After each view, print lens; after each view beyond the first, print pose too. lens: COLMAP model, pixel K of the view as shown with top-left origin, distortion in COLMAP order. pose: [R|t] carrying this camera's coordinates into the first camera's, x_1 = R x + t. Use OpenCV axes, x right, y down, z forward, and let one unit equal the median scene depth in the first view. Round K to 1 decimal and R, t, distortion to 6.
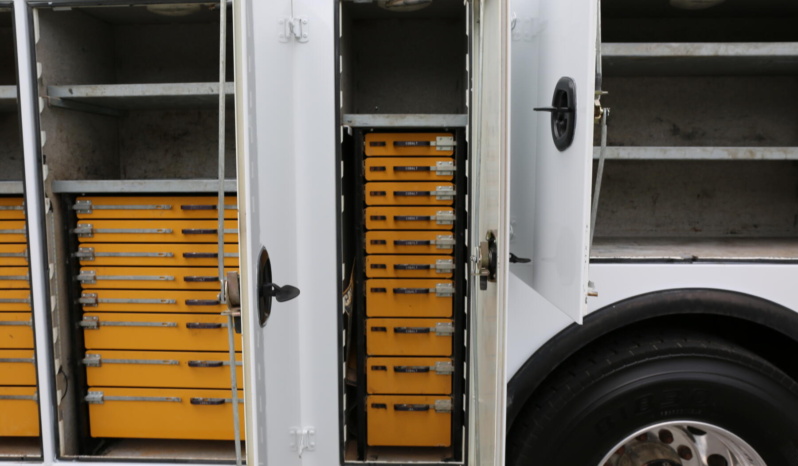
lens RADIAL K [[640.1, 0, 396.2], [0, 640.1, 233.1], [0, 0, 1]] dist [-0.088839, 0.116277]
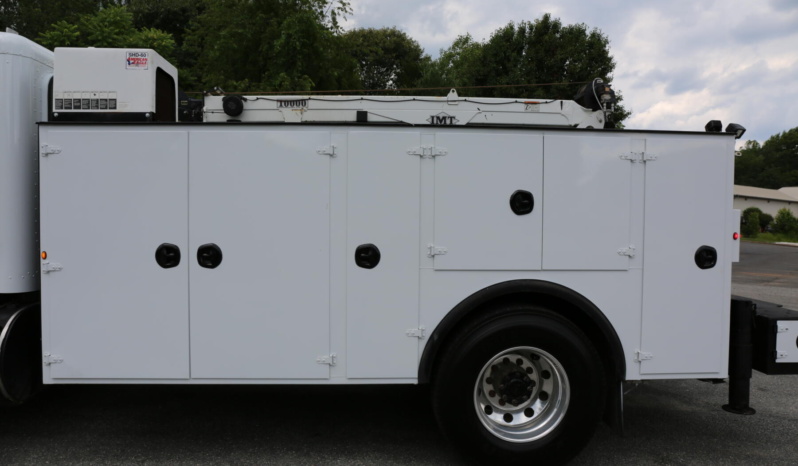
lens RADIAL K [[544.6, 0, 396.4], [0, 544.6, 233.3], [0, 0, 1]] dist [-0.113633, 0.099904]
pose [[0.996029, 0.007677, 0.088700, -0.090958], [-0.001187, 0.997332, -0.072996, 0.060226], [-0.089024, 0.072601, 0.993380, -0.639587]]
